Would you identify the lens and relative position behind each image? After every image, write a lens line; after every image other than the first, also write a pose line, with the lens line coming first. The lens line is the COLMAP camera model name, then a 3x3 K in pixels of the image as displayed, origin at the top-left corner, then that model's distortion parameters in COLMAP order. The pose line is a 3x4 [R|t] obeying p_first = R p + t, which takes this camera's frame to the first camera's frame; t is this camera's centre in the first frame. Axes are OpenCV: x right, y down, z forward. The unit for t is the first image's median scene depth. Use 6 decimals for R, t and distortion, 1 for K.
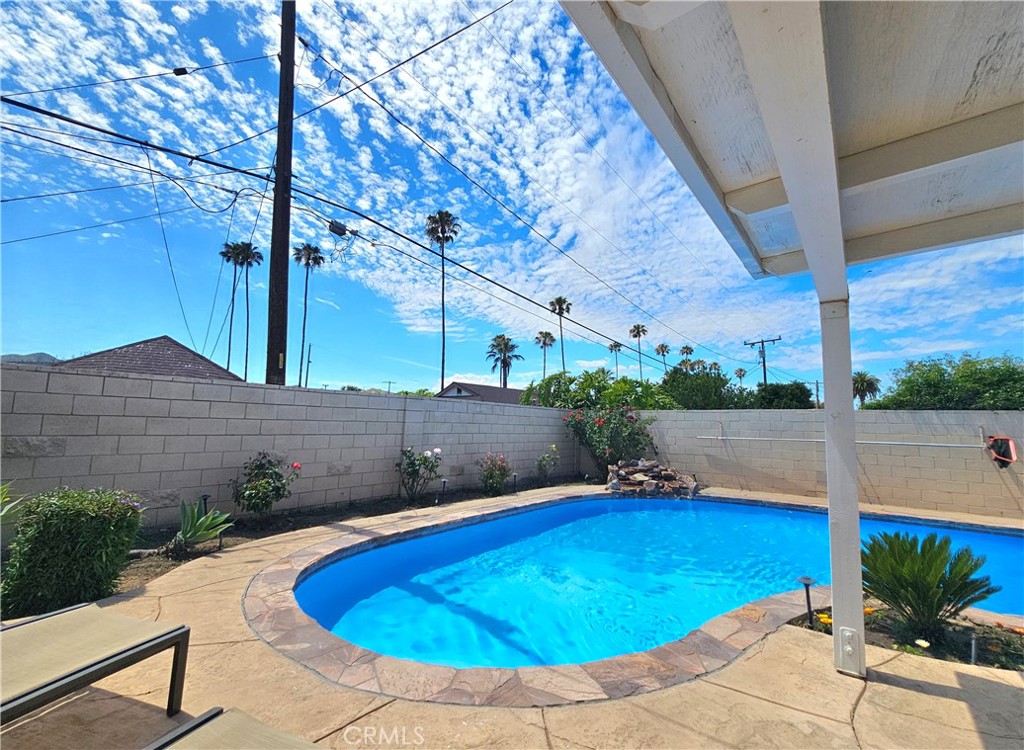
lens RADIAL K [[456.1, 0, 506.8], [0, 456.1, 376.5], [0, 0, 1]] dist [-0.001272, -0.000274]
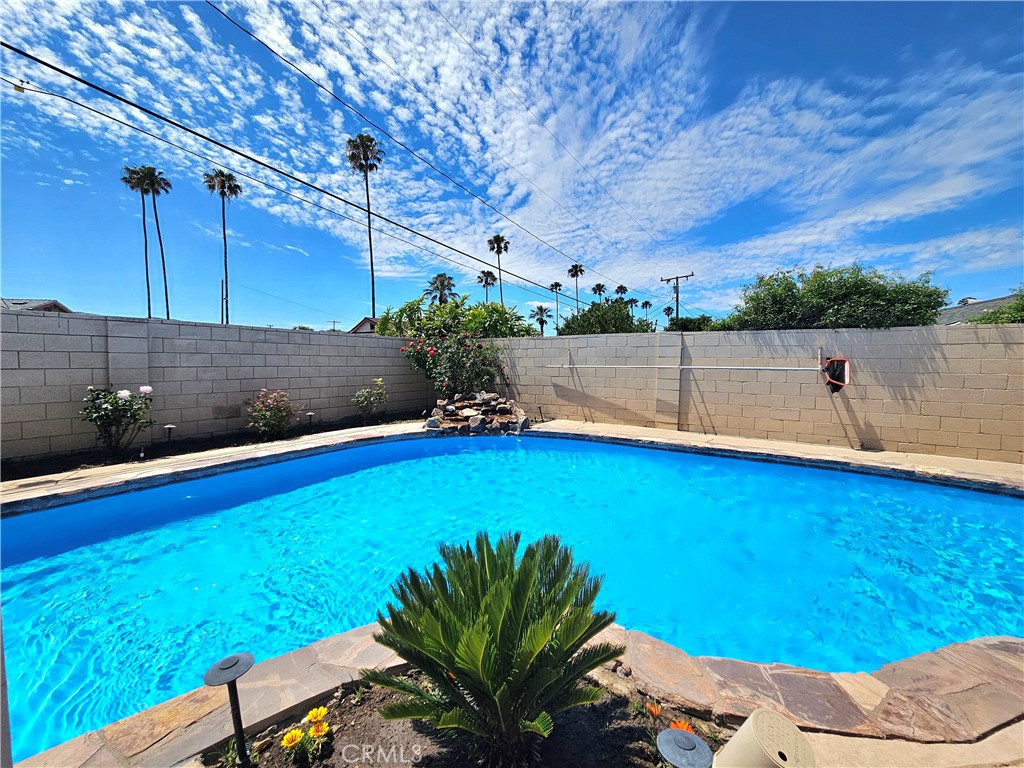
lens RADIAL K [[420.5, 0, 508.1], [0, 420.5, 384.8], [0, 0, 1]] dist [0.003754, -0.003418]
pose [[0.994418, -0.023771, 0.102803, 0.277348], [0.006990, 0.986994, 0.160607, 0.036953], [-0.105283, -0.158992, 0.981650, 0.194510]]
